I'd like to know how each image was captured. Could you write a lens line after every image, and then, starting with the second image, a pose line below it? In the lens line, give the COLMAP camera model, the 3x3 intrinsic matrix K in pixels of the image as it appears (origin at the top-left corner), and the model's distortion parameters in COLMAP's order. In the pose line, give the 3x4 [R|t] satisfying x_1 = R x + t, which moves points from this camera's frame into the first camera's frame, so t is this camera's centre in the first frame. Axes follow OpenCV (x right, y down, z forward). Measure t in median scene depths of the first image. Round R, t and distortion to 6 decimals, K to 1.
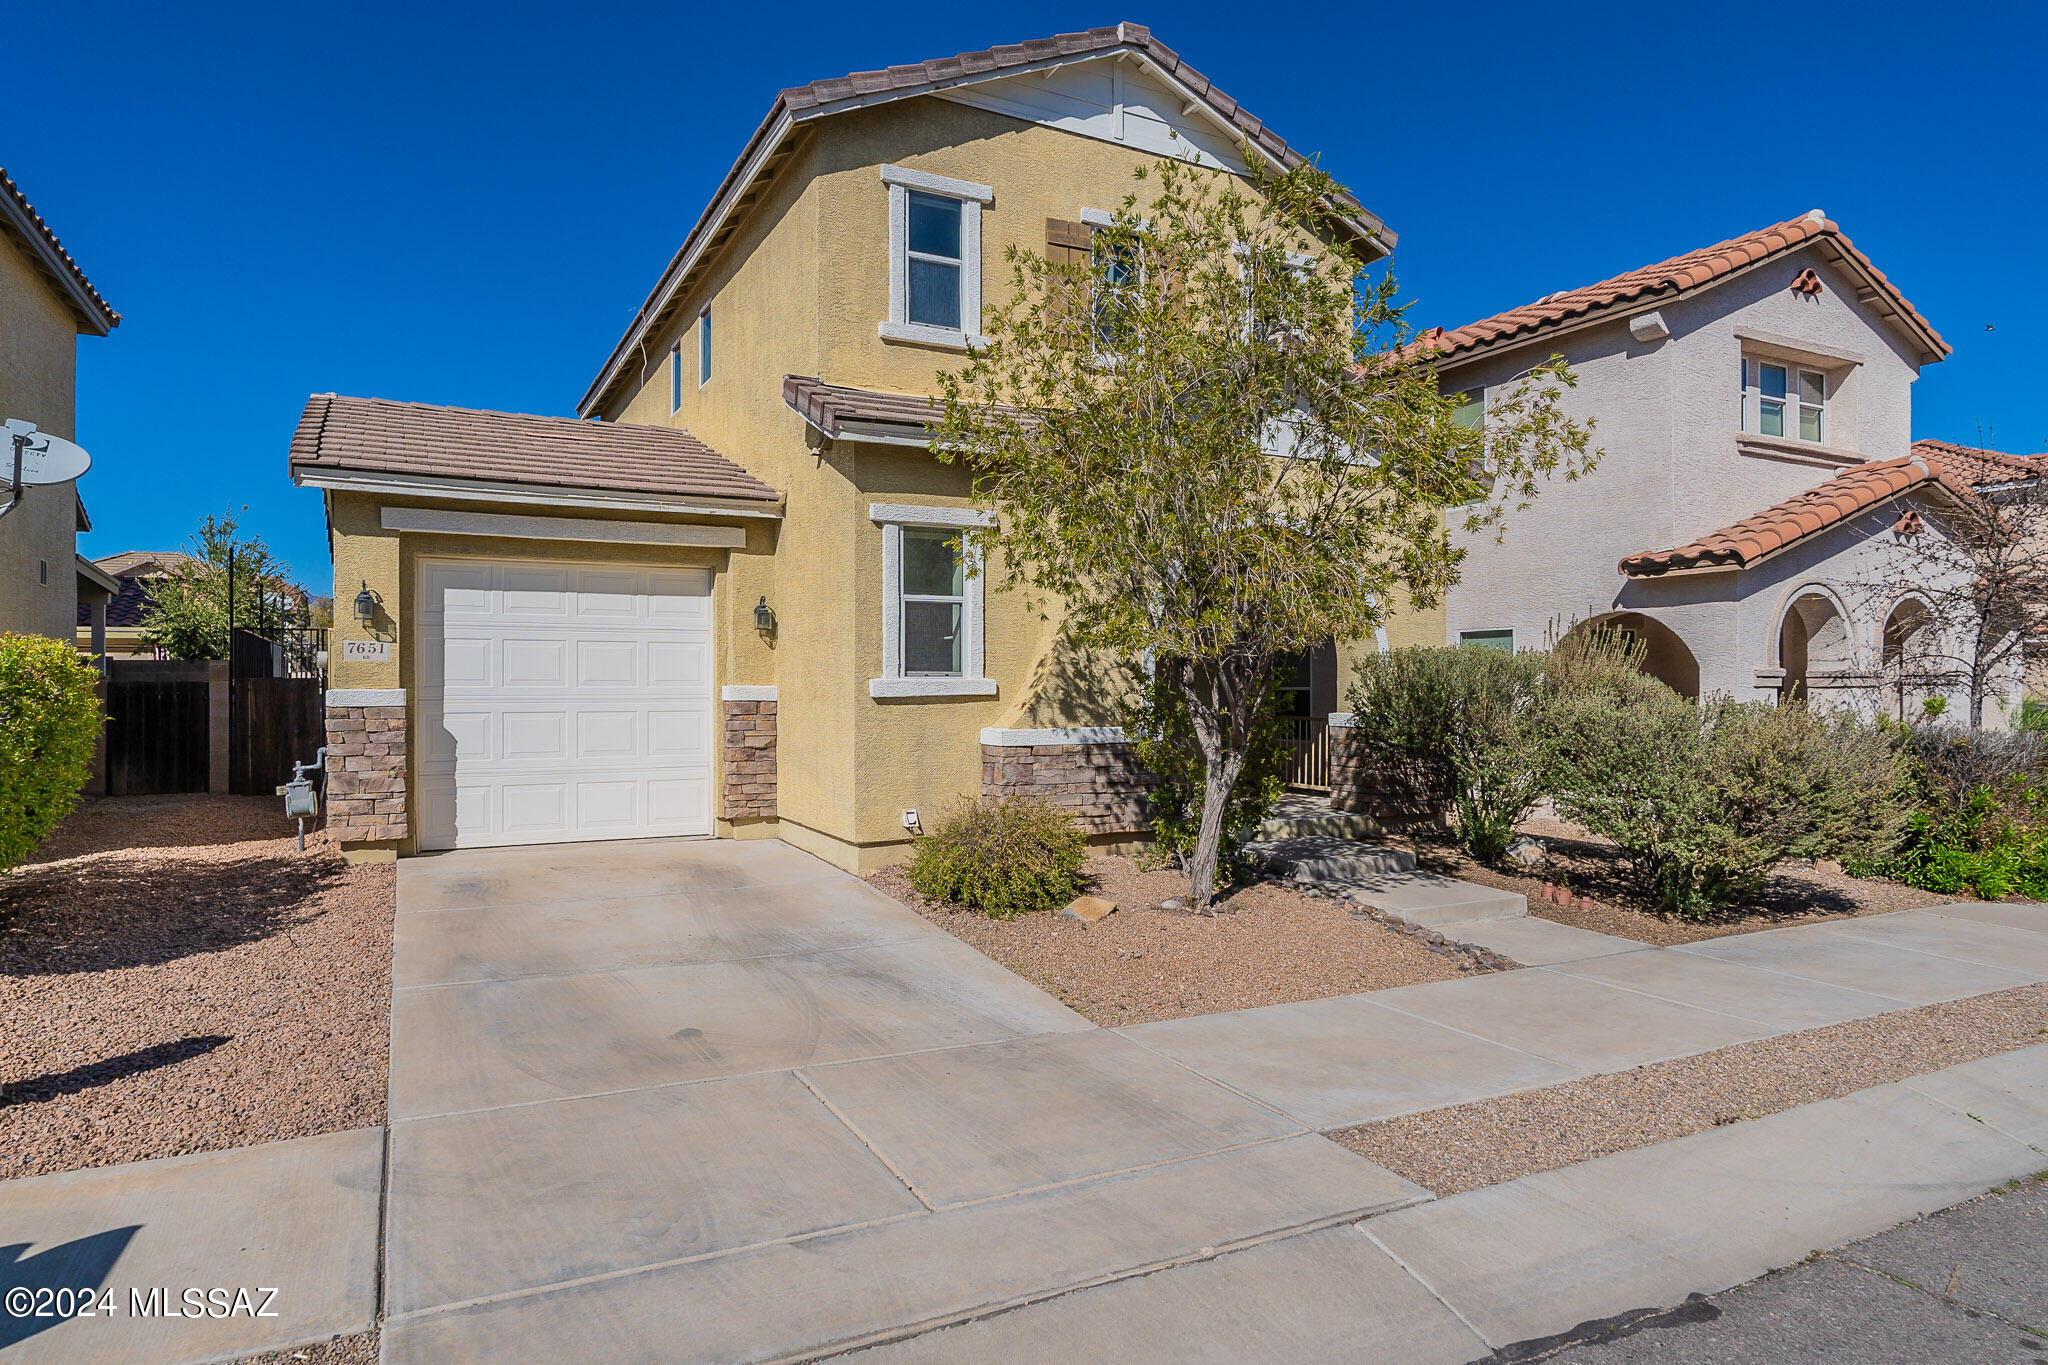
lens RADIAL K [[1187.5, 0, 1023.4], [0, 1187.5, 694.1], [0, 0, 1]] dist [0.017320, -0.012514]
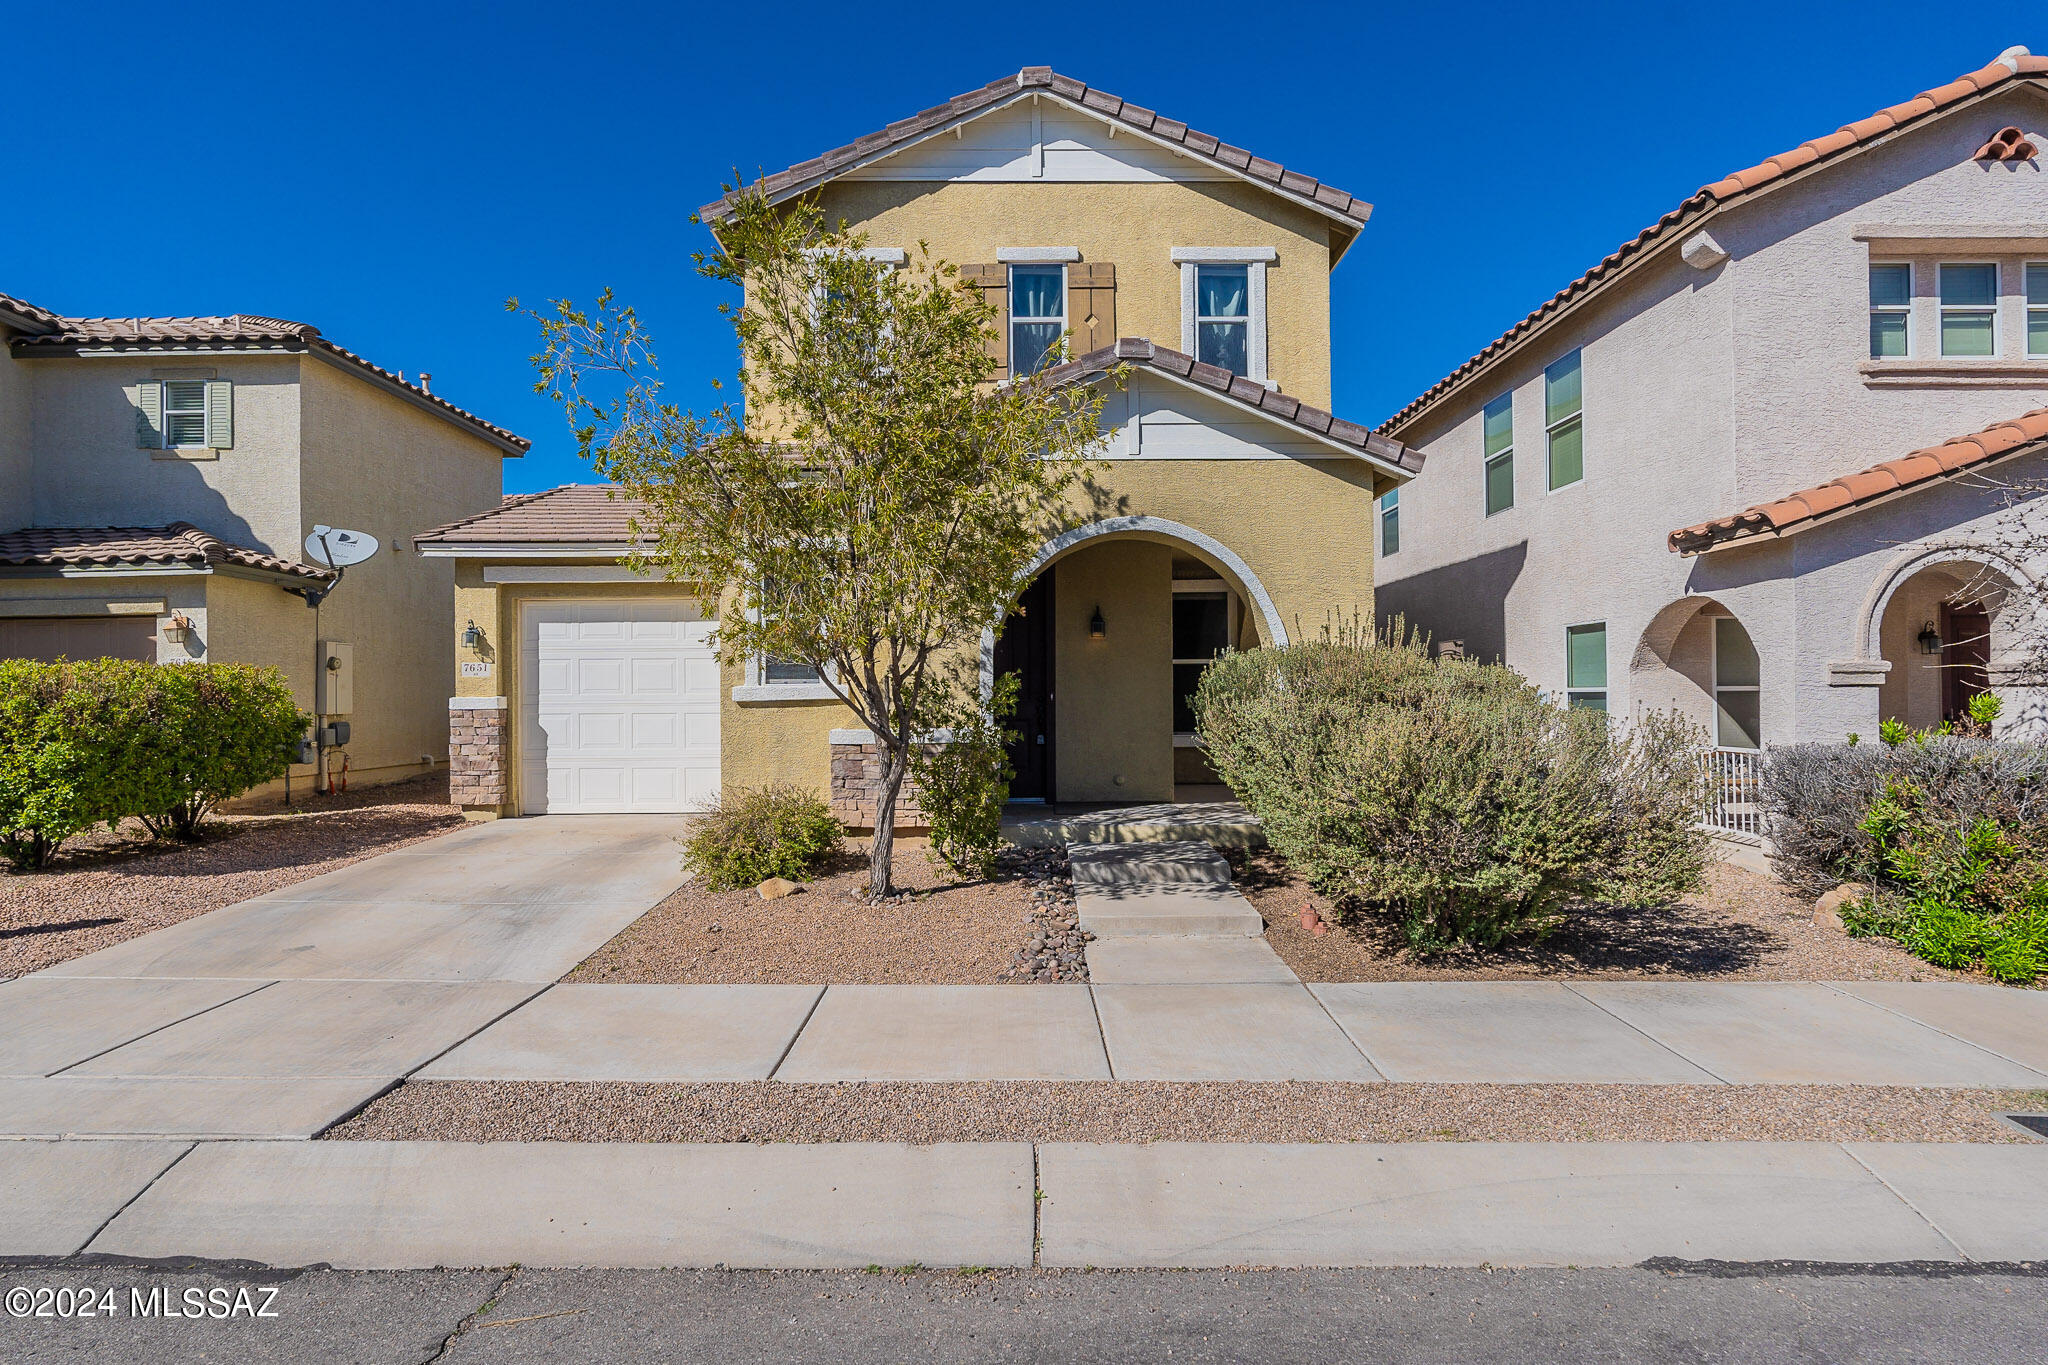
lens RADIAL K [[1068.3, 0, 1025.5], [0, 1068.3, 699.7], [0, 0, 1]] dist [0.000896, -0.000529]
pose [[0.888781, -0.004121, -0.458314, 0.534996], [0.002996, 0.999990, -0.003182, 0.004366], [0.458323, 0.001455, 0.888785, 0.156139]]
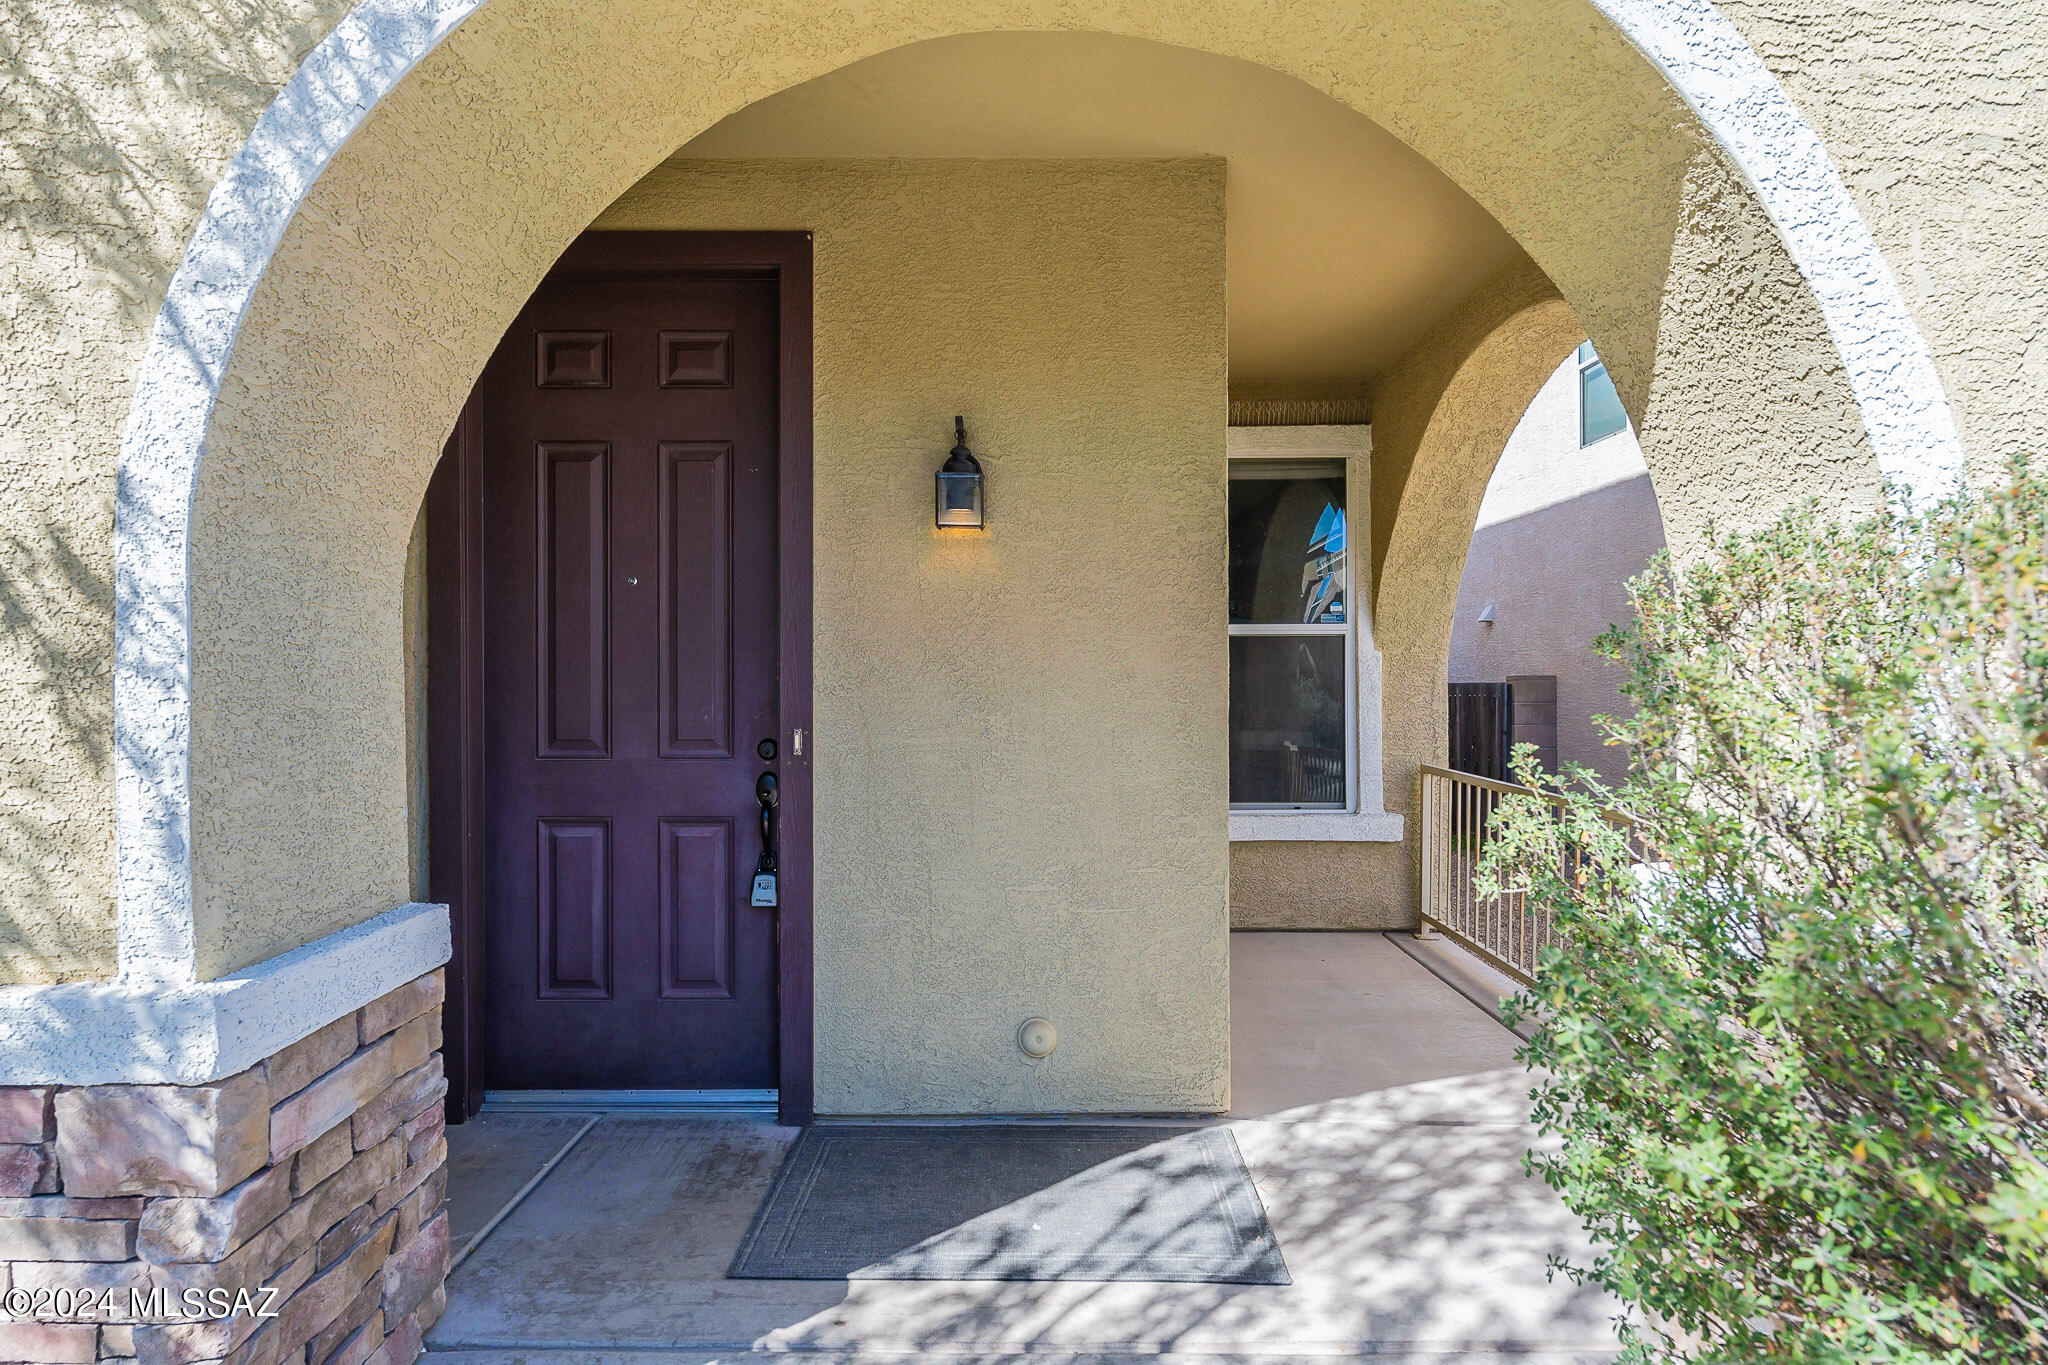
lens RADIAL K [[1068.3, 0, 1025.5], [0, 1068.3, 699.7], [0, 0, 1]] dist [0.000896, -0.000529]
pose [[0.884149, 0.004017, -0.467189, 0.273422], [0.003043, 0.999892, 0.014355, -0.017126], [0.467196, -0.014113, 0.884041, 0.859502]]
